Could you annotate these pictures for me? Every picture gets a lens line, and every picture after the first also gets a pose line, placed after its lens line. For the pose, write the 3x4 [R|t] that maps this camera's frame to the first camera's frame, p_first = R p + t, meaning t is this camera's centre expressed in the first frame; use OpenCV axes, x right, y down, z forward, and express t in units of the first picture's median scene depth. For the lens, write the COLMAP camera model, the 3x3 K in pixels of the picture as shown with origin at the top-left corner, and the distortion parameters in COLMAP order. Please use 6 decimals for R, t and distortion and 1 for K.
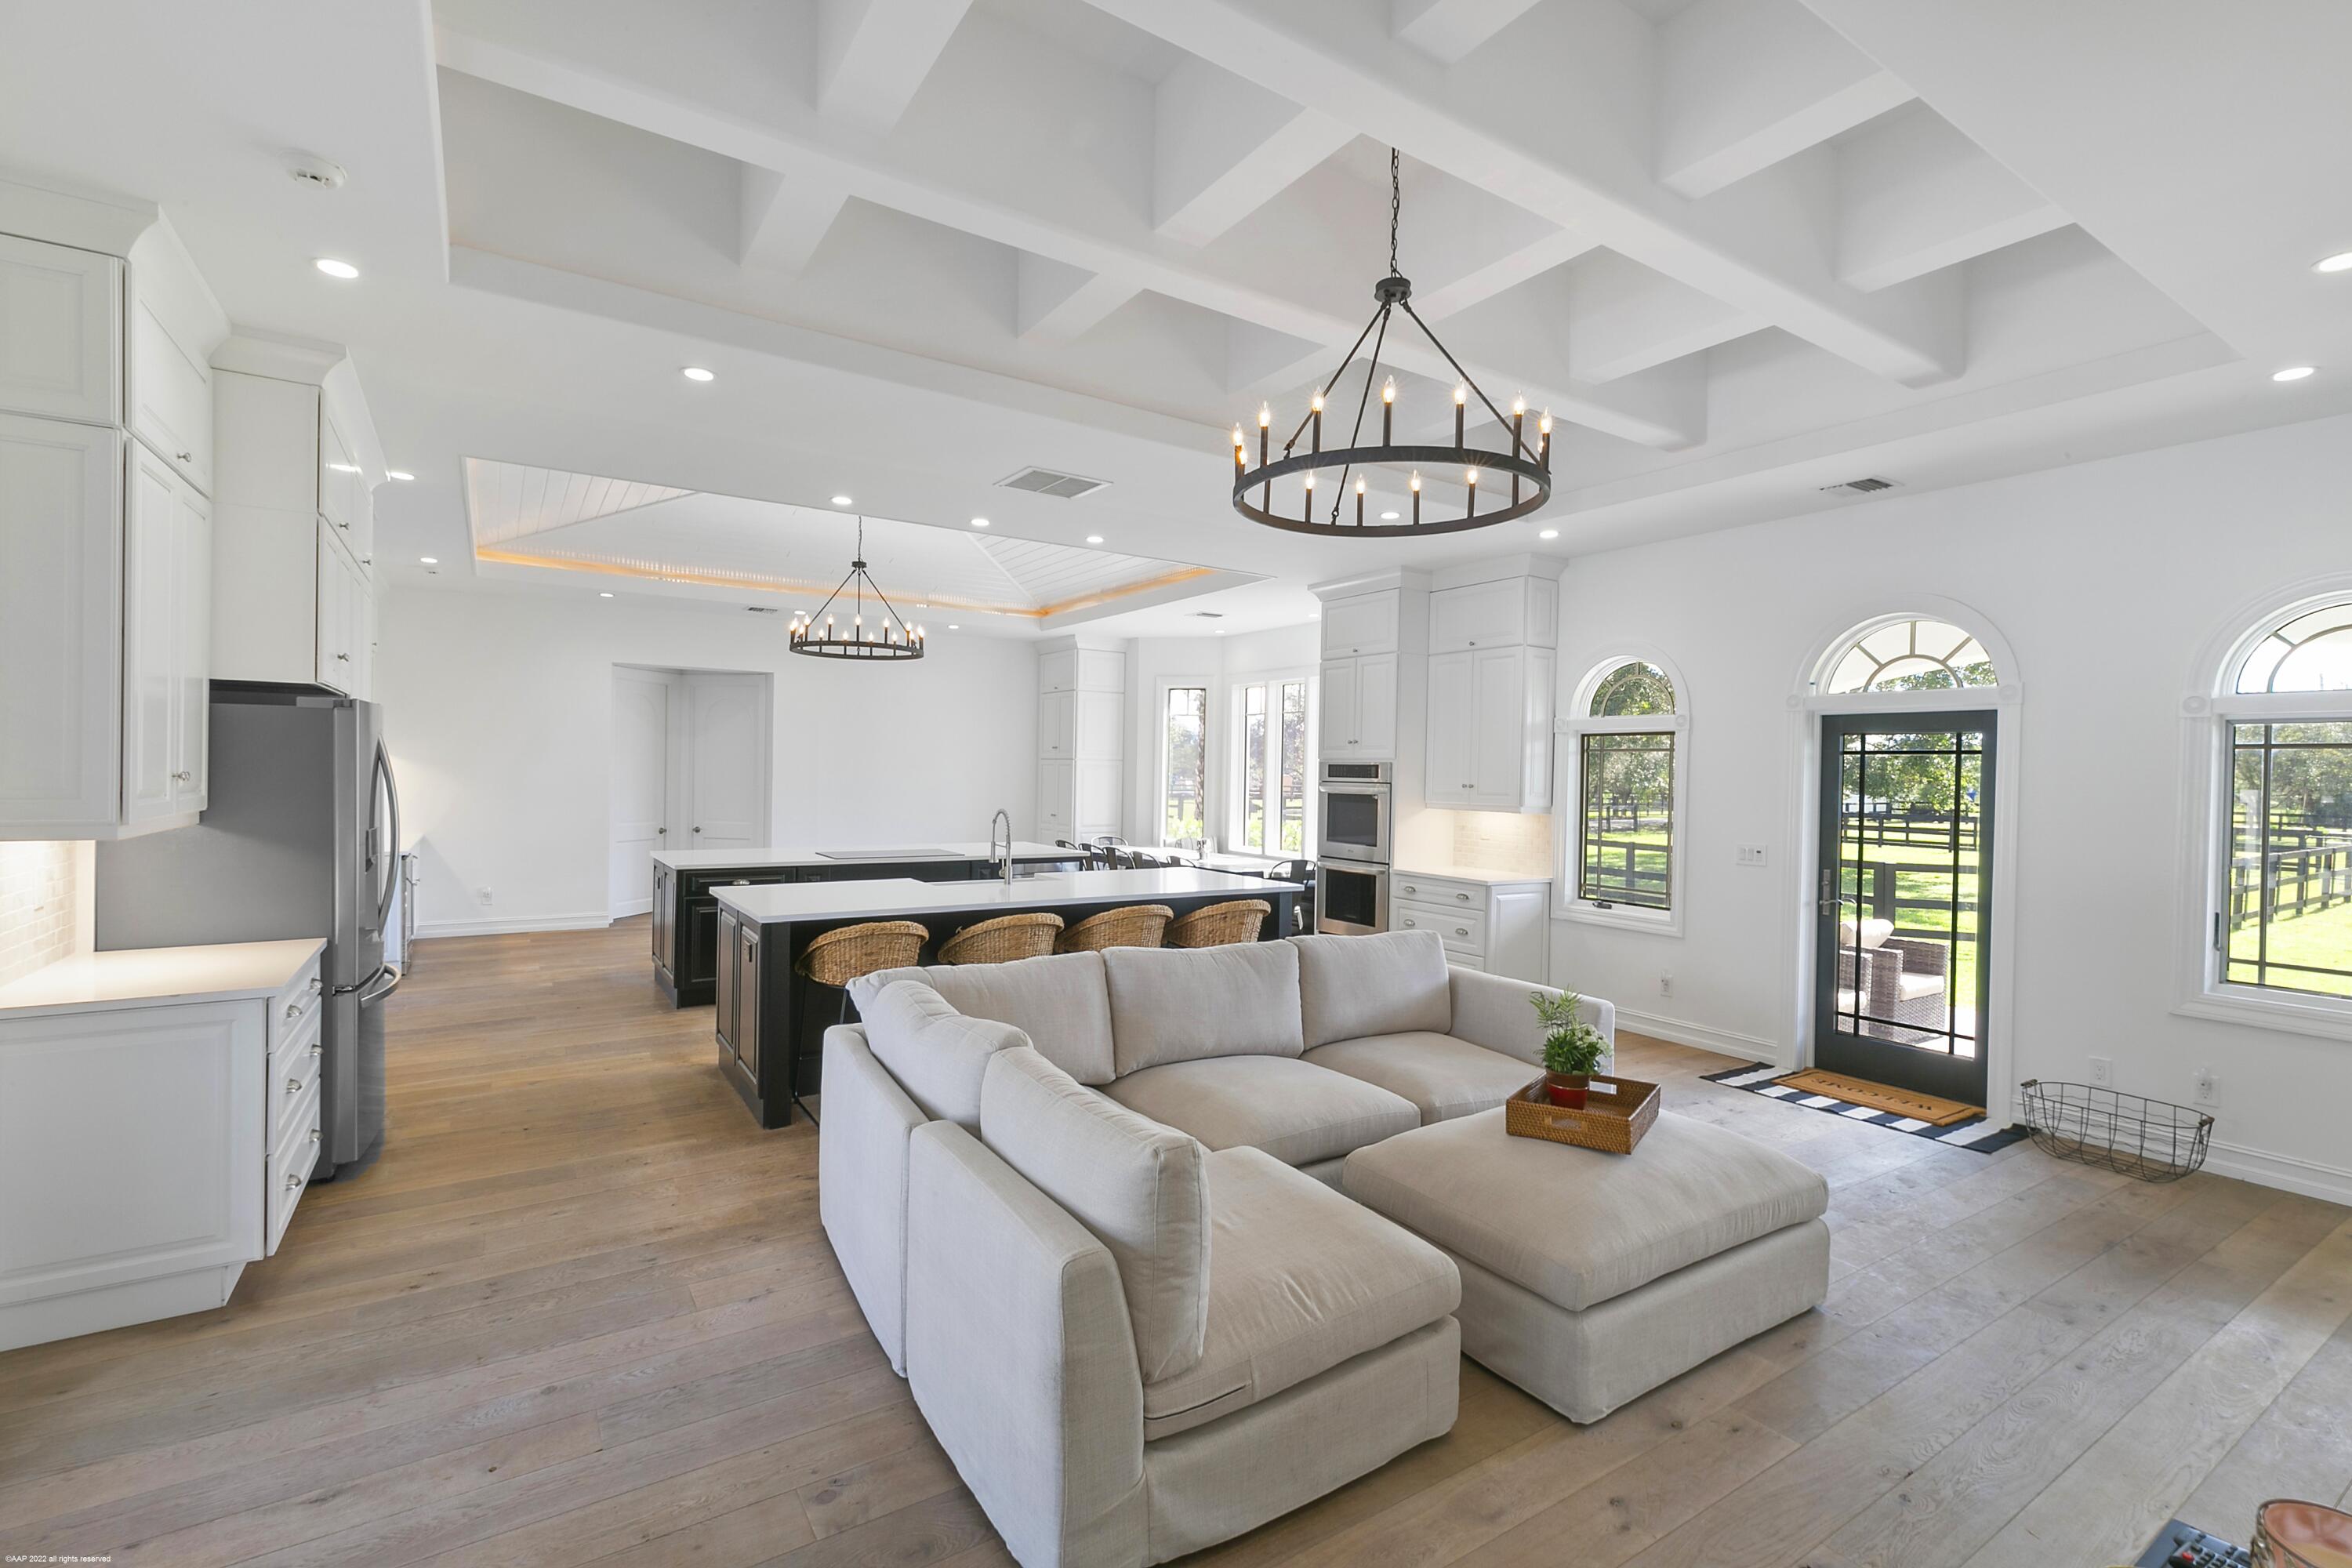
lens RADIAL K [[1062.2, 0, 1176.0], [0, 1062.2, 784.0], [0, 0, 1]] dist [-0.035735, 0.014825]
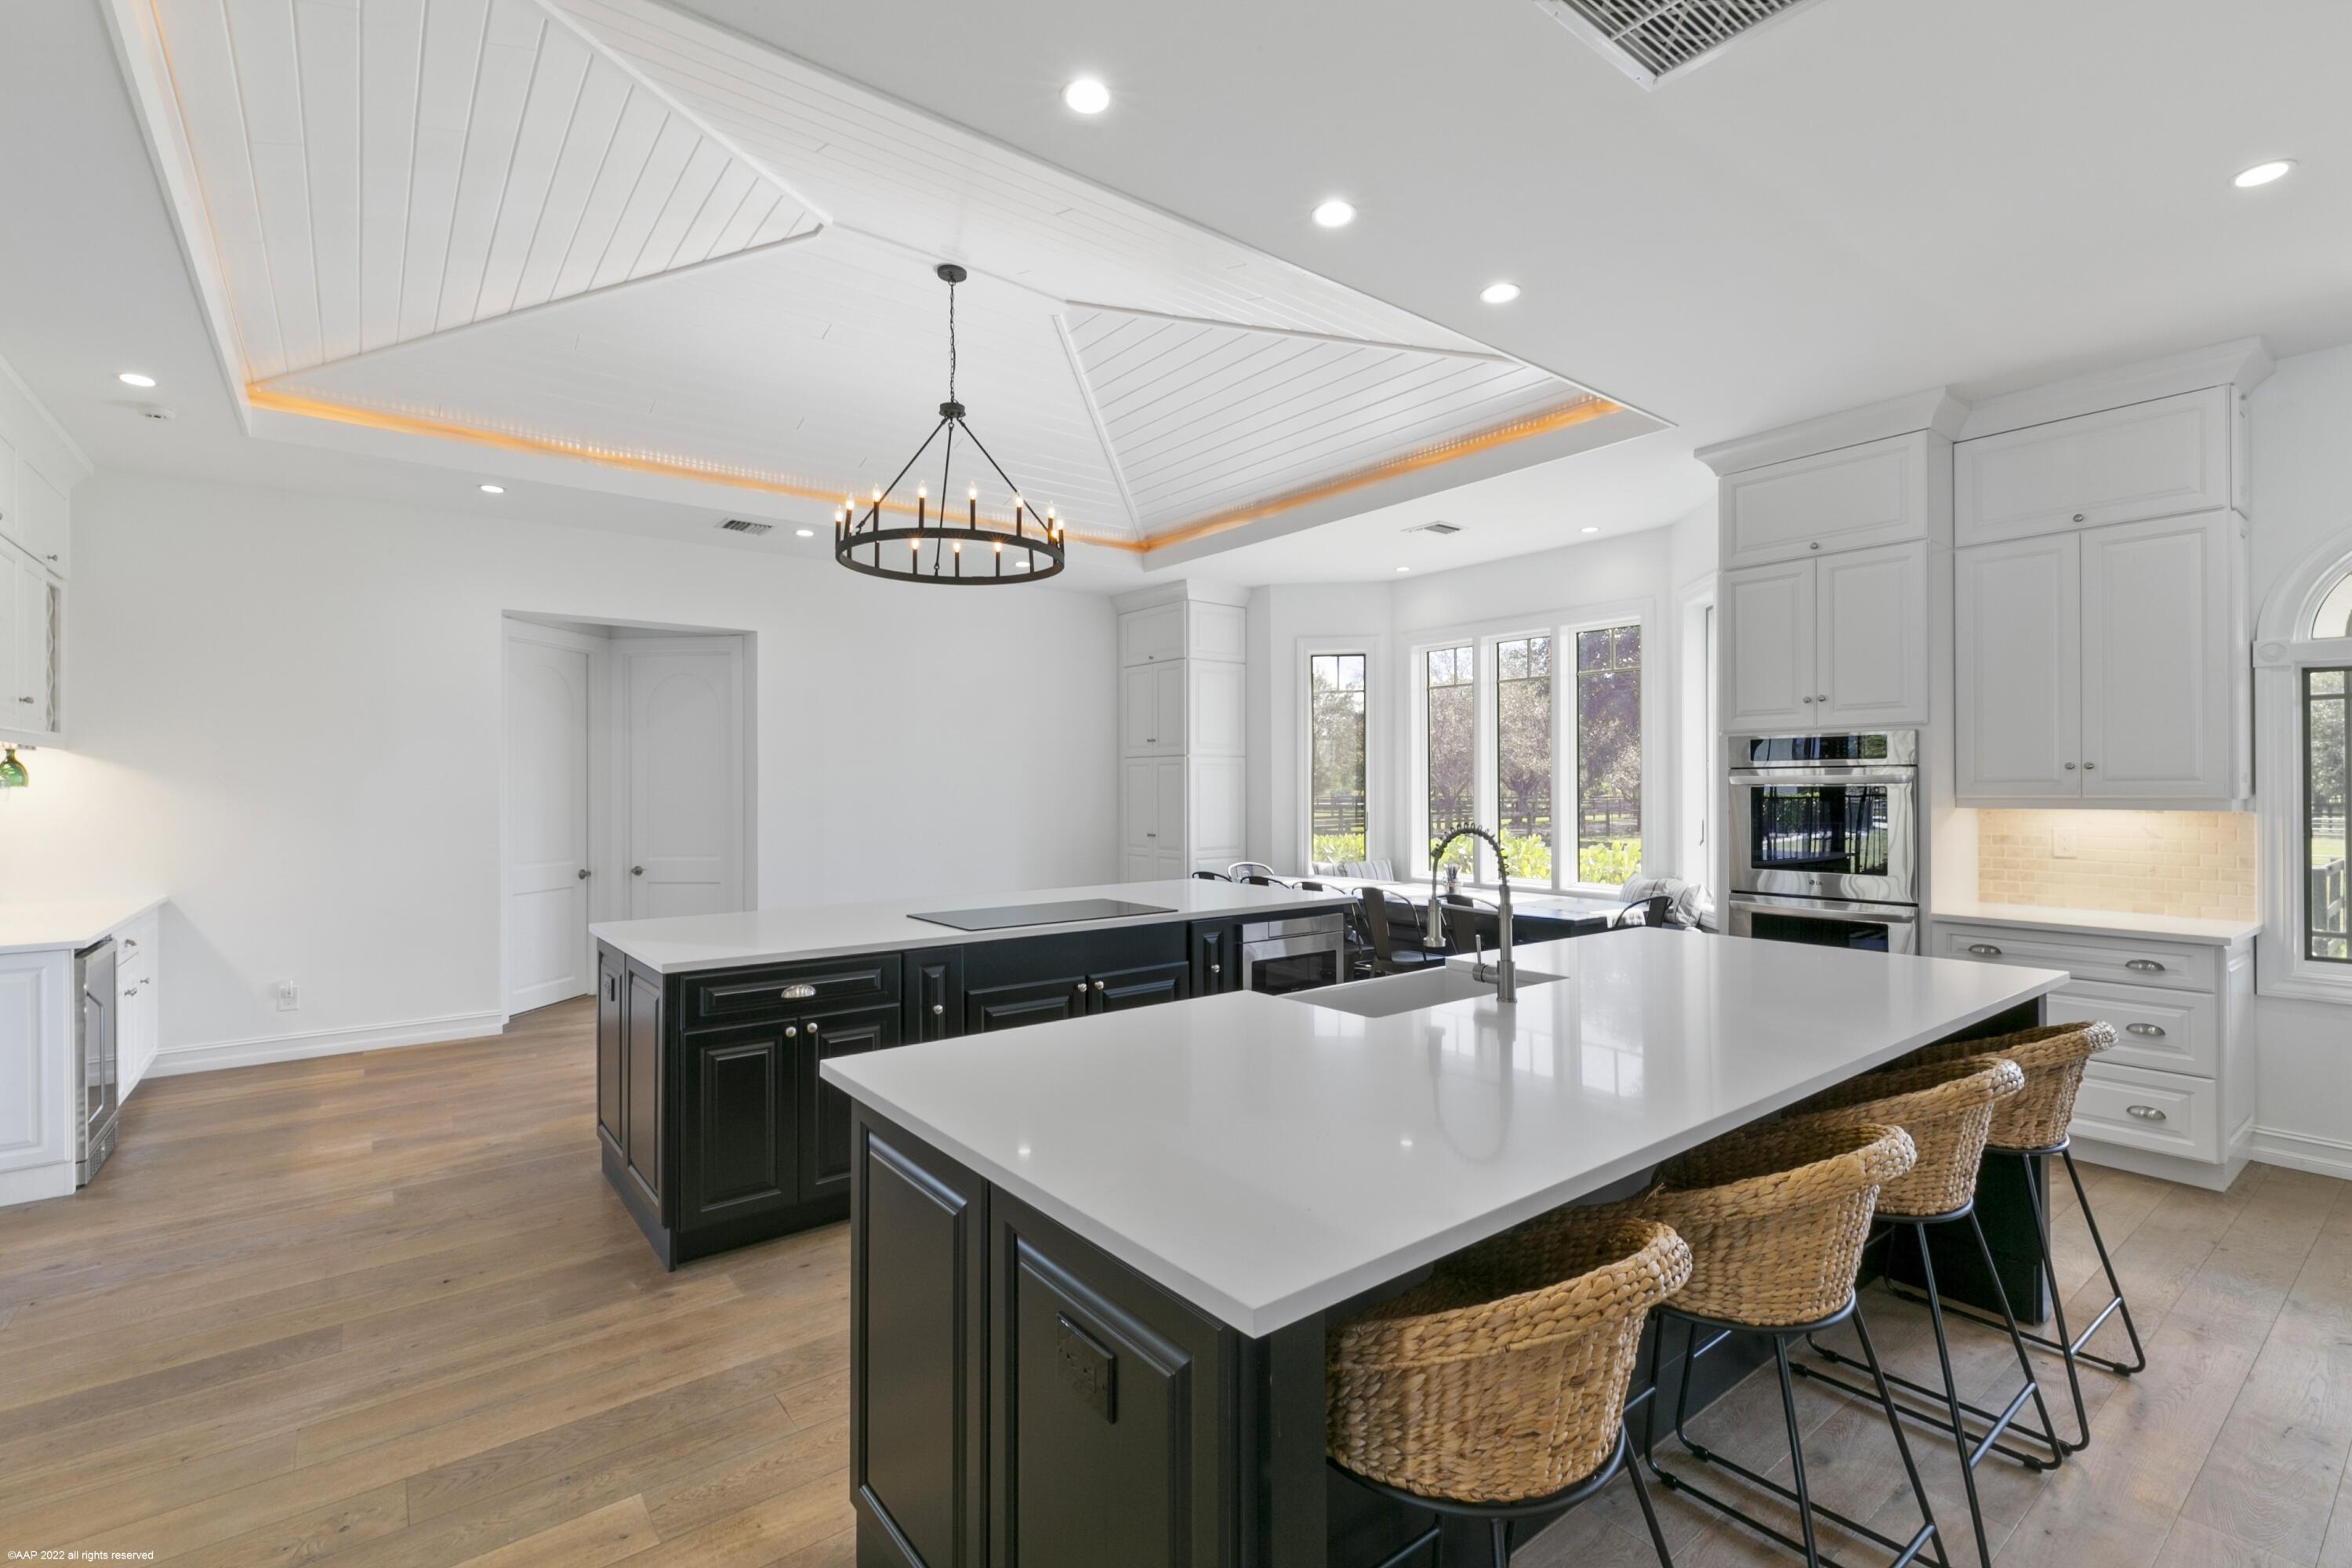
lens RADIAL K [[1062.2, 0, 1176.0], [0, 1062.2, 784.0], [0, 0, 1]] dist [-0.035735, 0.014825]
pose [[0.996143, -0.022041, 0.084931, -0.205324], [0.023369, 0.999619, -0.014675, 0.007658], [-0.084575, 0.016603, 0.996279, 0.370789]]
